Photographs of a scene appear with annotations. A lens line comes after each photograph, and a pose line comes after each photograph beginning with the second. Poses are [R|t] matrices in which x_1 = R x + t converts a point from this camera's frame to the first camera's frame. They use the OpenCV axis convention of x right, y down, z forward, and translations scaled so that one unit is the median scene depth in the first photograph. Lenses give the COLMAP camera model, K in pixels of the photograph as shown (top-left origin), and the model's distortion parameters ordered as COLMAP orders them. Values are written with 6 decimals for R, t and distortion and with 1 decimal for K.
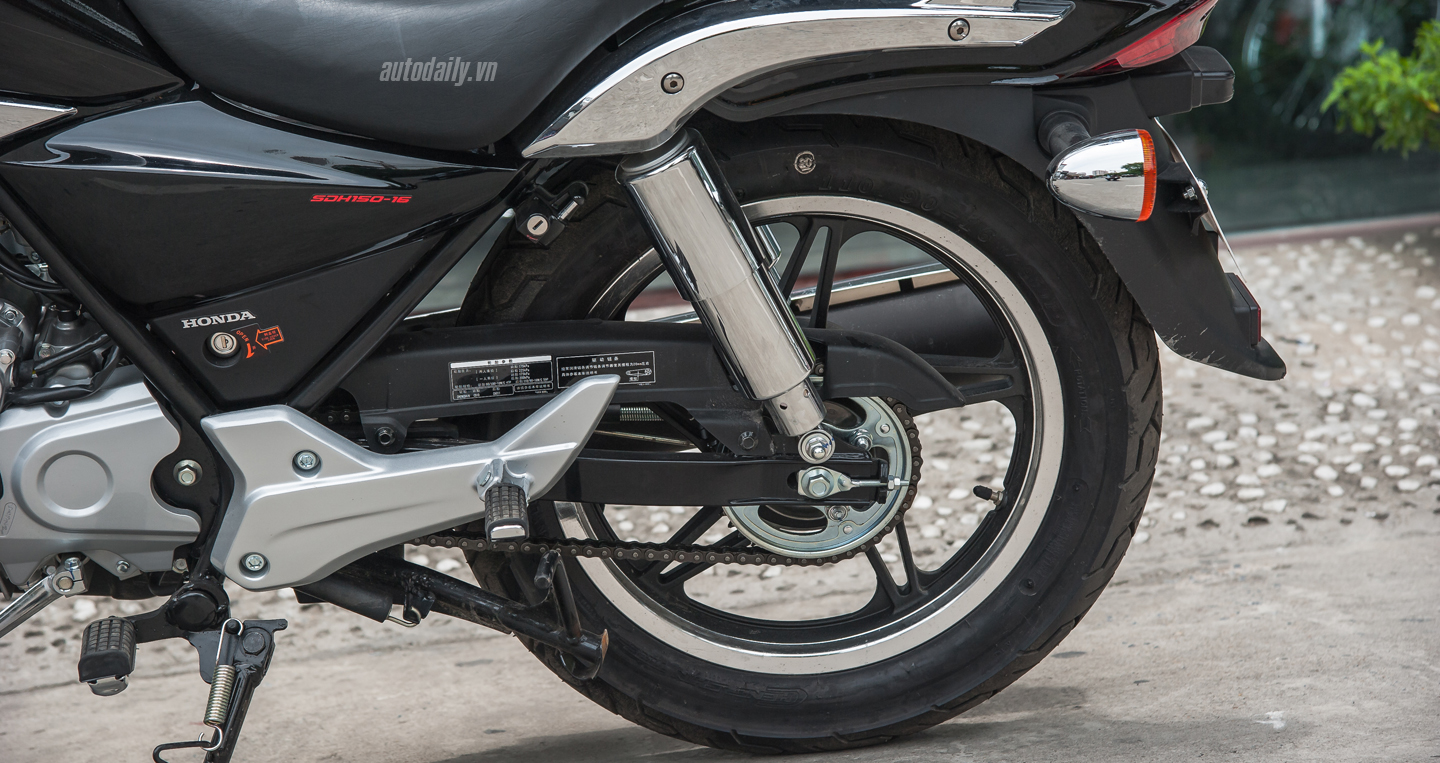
lens RADIAL K [[3395.2, 0, 700.2], [0, 3395.2, 381.9], [0, 0, 1]] dist [0.604410, 0.558910]
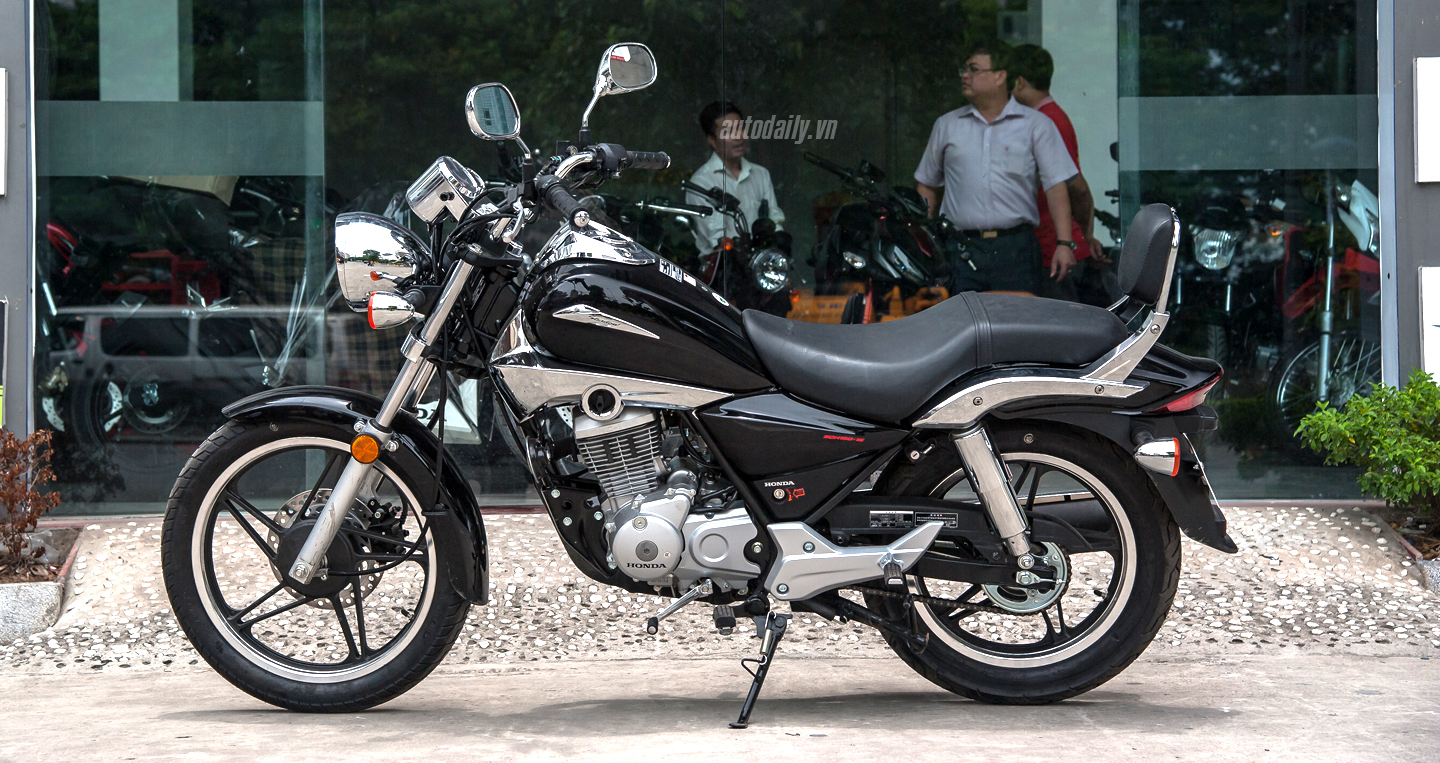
lens RADIAL K [[2408.4, 0, 718.0], [0, 2408.4, 318.1], [0, 0, 1]] dist [0.407510, 0.034155]
pose [[0.993969, 0.076944, -0.078133, -0.055472], [-0.084881, 0.990955, -0.103939, 0.043349], [0.069429, 0.109944, 0.991510, -0.650733]]
